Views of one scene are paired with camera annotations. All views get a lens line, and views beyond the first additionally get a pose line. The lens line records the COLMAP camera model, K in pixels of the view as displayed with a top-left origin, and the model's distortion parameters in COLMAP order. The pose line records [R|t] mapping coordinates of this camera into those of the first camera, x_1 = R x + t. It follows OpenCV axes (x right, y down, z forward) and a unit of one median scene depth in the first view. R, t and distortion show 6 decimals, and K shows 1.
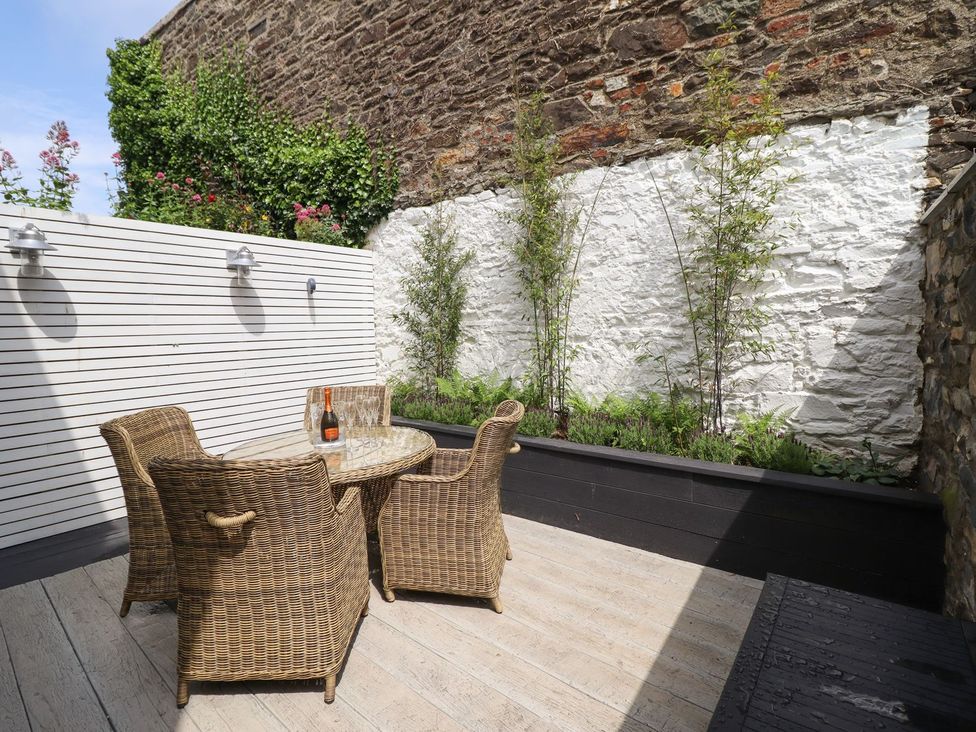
lens RADIAL K [[546.5, 0, 491.7], [0, 546.5, 355.1], [0, 0, 1]] dist [-0.005255, -0.009300]
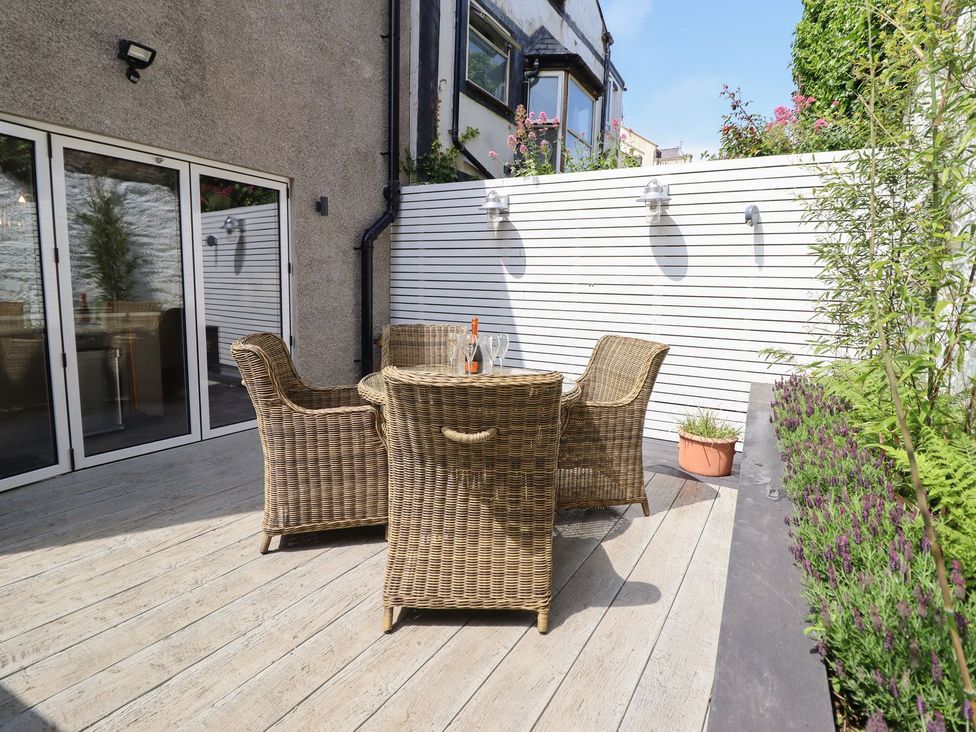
lens RADIAL K [[546.5, 0, 491.7], [0, 546.5, 355.1], [0, 0, 1]] dist [-0.005255, -0.009300]
pose [[0.090528, 0.139378, -0.986092, 0.447445], [-0.089396, 0.987298, 0.131342, -0.004601], [0.991873, 0.076263, 0.101838, 0.645951]]
